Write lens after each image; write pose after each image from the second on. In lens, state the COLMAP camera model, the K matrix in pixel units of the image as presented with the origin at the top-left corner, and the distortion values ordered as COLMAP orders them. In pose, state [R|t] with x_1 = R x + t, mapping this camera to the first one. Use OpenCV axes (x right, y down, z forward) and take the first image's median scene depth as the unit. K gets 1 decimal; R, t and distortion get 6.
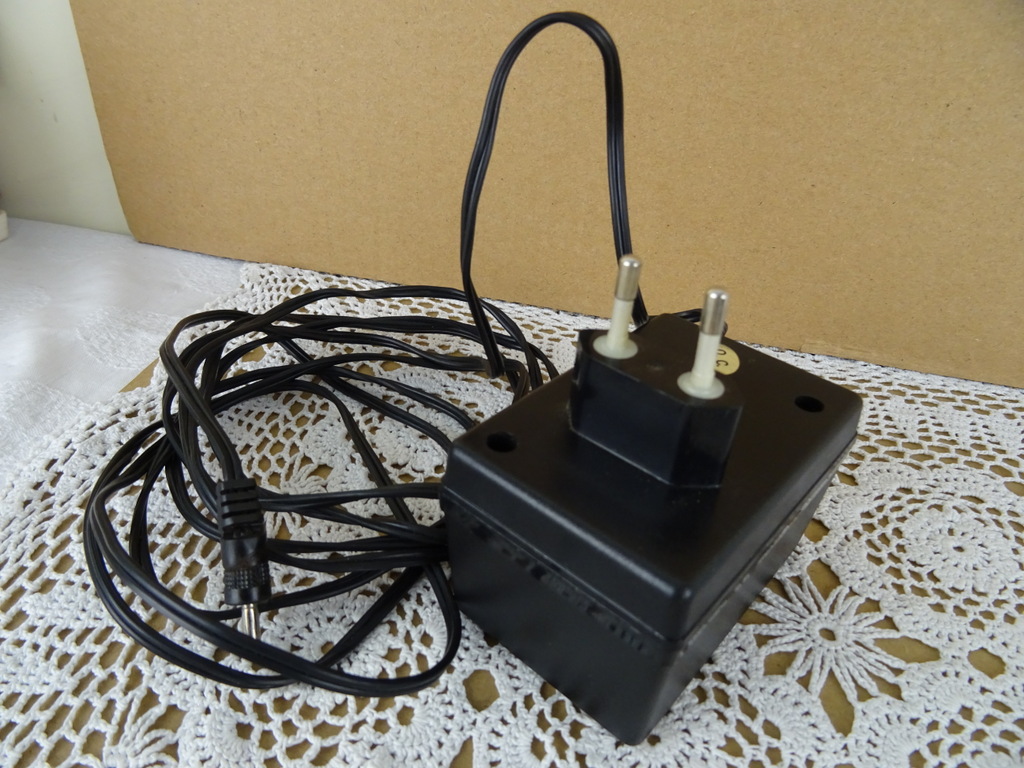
lens RADIAL K [[720.5, 0, 526.3], [0, 720.5, 384.8], [0, 0, 1]] dist [0.008861, -0.010348]
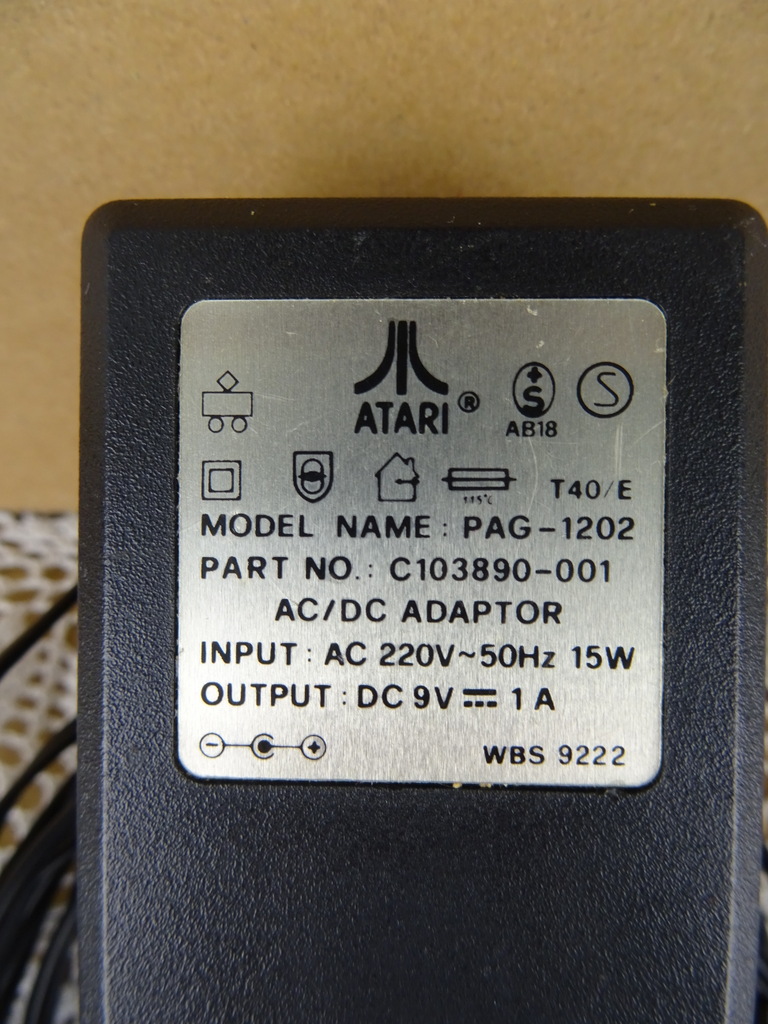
lens RADIAL K [[720.3, 0, 385.1], [0, 720.3, 523.5], [0, 0, 1]] dist [-0.008259, -0.002421]
pose [[0.975283, -0.217083, 0.041198, 0.345849], [0.180084, 0.888970, 0.421074, -0.340094], [-0.128032, -0.403247, 0.906090, 0.700173]]
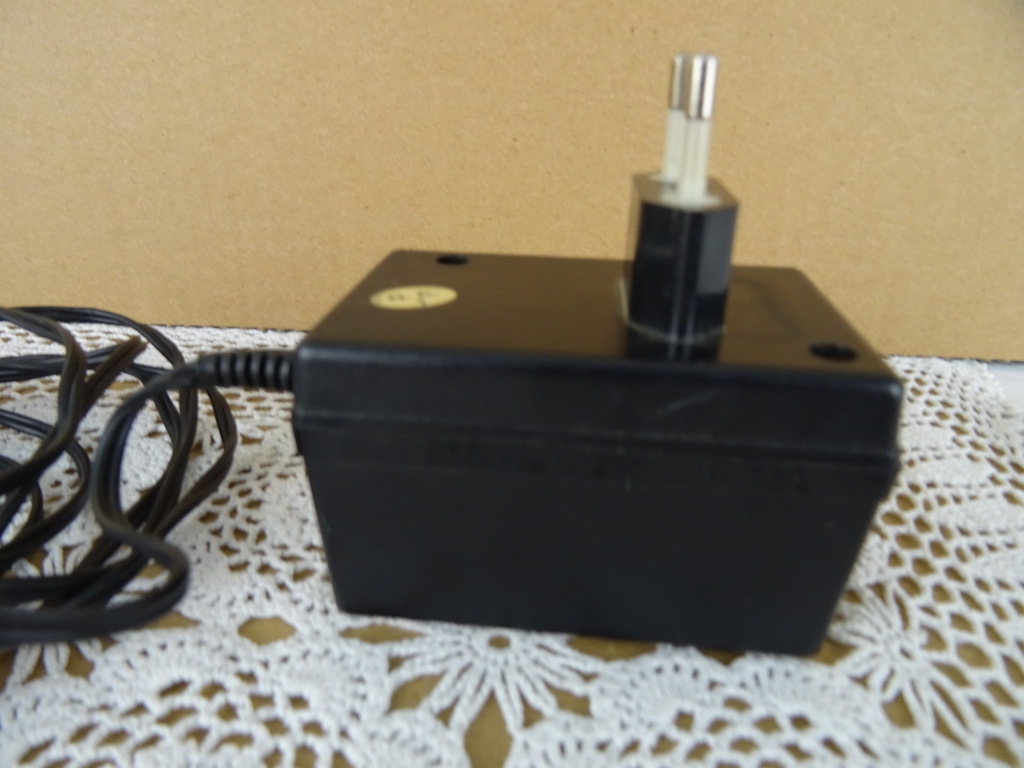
lens RADIAL K [[720.3, 0, 512.0], [0, 720.3, 384.0], [0, 0, 1]] dist [-0.008259, -0.002421]
pose [[0.985617, -0.112885, 0.125763, 0.282127], [0.131363, 0.979934, -0.149913, 0.159777], [-0.106316, 0.164278, 0.980668, 0.220709]]
